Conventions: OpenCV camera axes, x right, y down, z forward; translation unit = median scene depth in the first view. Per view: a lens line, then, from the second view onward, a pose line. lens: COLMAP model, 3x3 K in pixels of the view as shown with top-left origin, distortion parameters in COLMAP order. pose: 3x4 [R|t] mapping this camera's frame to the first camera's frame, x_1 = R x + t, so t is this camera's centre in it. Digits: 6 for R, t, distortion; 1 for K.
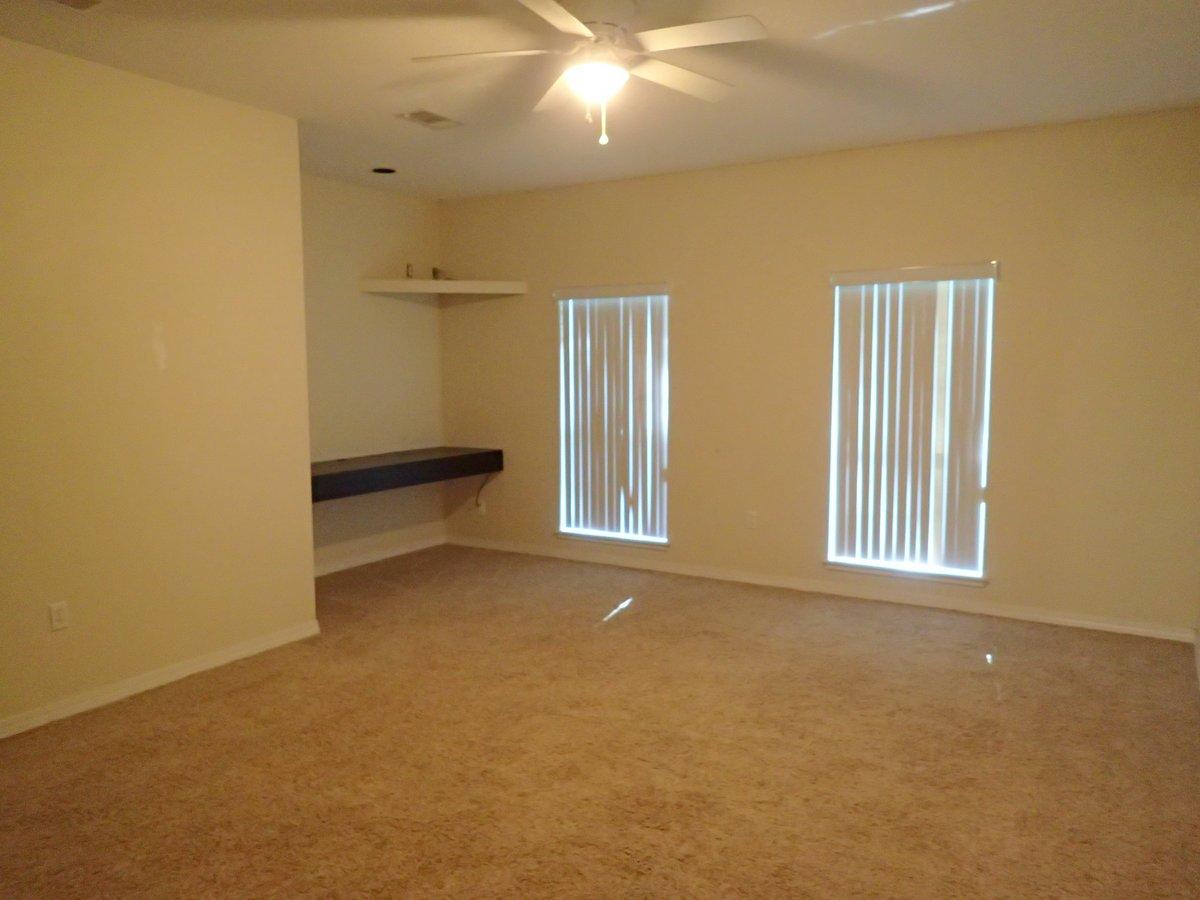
lens RADIAL K [[880.0, 0, 604.2], [0, 880.0, 449.9], [0, 0, 1]] dist [0.006514, 0.002069]
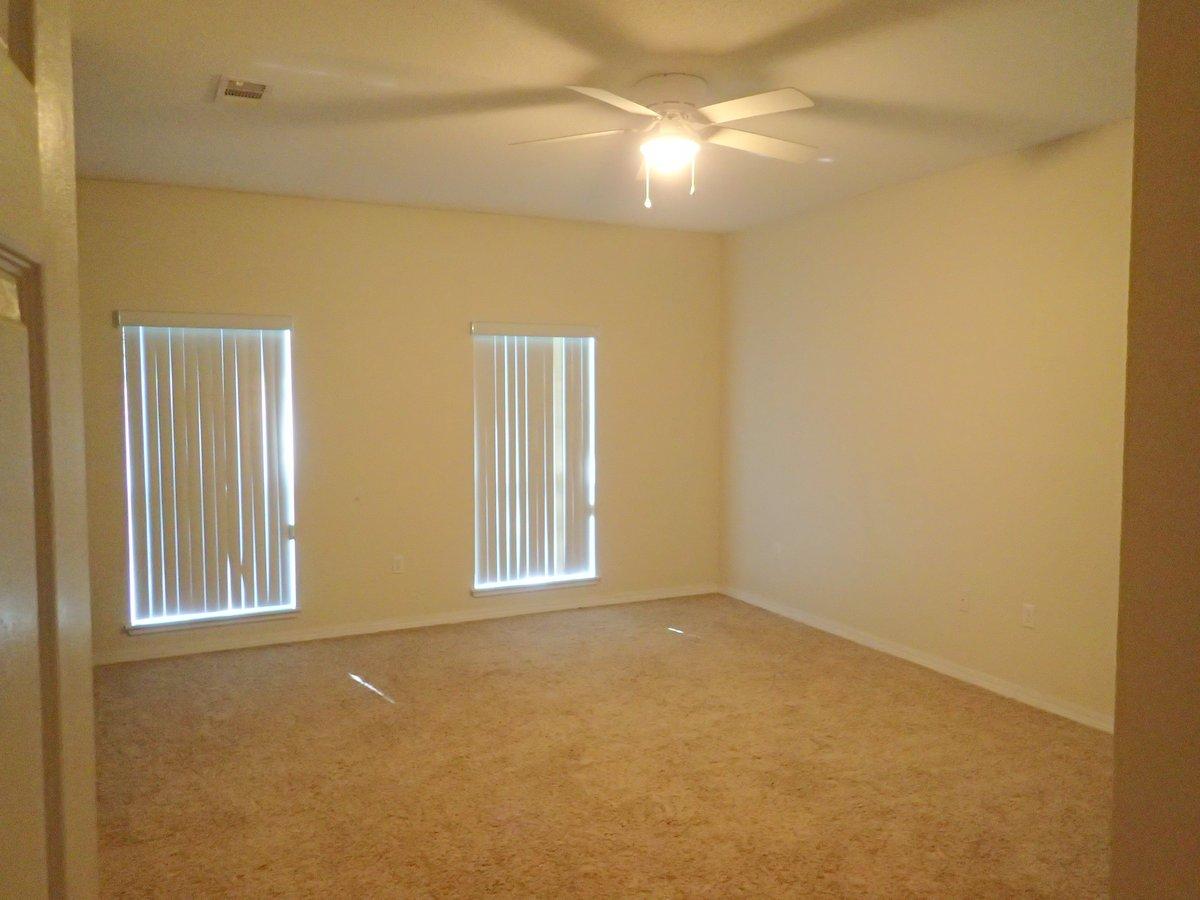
lens RADIAL K [[880.0, 0, 604.2], [0, 880.0, 448.6], [0, 0, 1]] dist [0.006514, 0.002069]
pose [[0.556374, -0.048511, 0.829514, -0.541030], [0.083757, 0.996484, 0.002097, -0.034247], [-0.826700, 0.068311, 0.558481, 0.265013]]
